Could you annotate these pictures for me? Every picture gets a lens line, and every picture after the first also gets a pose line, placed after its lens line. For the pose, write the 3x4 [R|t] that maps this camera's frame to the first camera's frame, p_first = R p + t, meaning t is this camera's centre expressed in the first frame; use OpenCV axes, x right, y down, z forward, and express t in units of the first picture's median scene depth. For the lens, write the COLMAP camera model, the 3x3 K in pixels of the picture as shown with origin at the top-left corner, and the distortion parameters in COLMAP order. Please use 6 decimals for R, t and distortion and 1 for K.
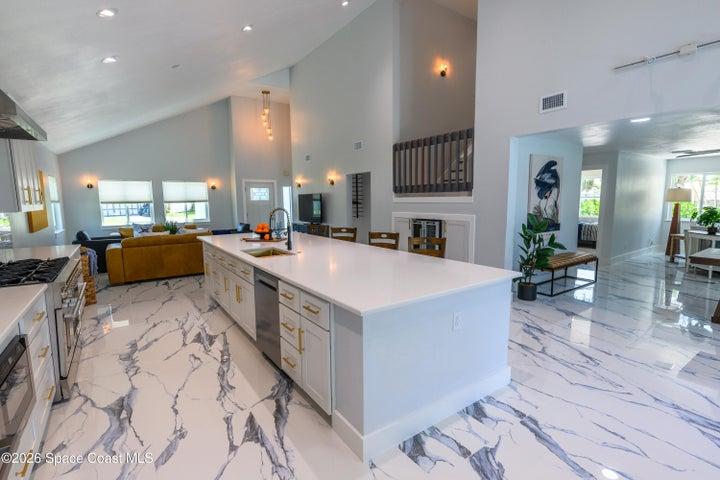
lens RADIAL K [[338.2, 0, 359.4], [0, 338.2, 240.8], [0, 0, 1]] dist [-0.000366, 0.000035]
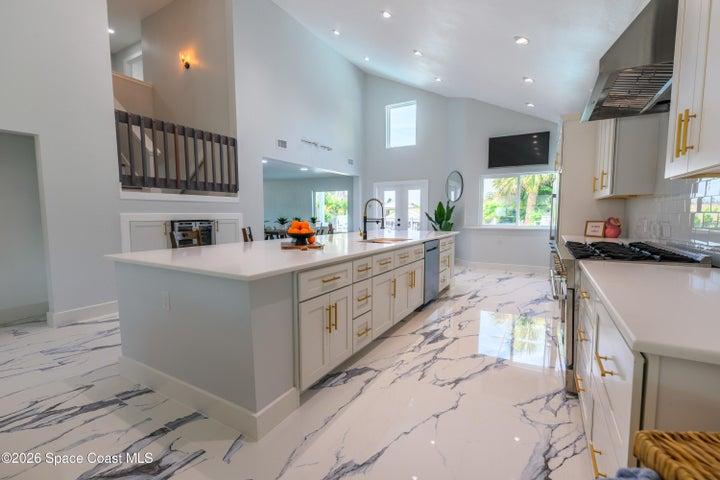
lens RADIAL K [[318.7, 0, 360.4], [0, 318.7, 239.2], [0, 0, 1]] dist [0.000893, -0.000394]
pose [[-0.416624, -0.058710, 0.907181, -0.730215], [0.122980, 0.985099, 0.120232, -0.061366], [-0.900722, 0.161656, -0.403196, 0.950394]]
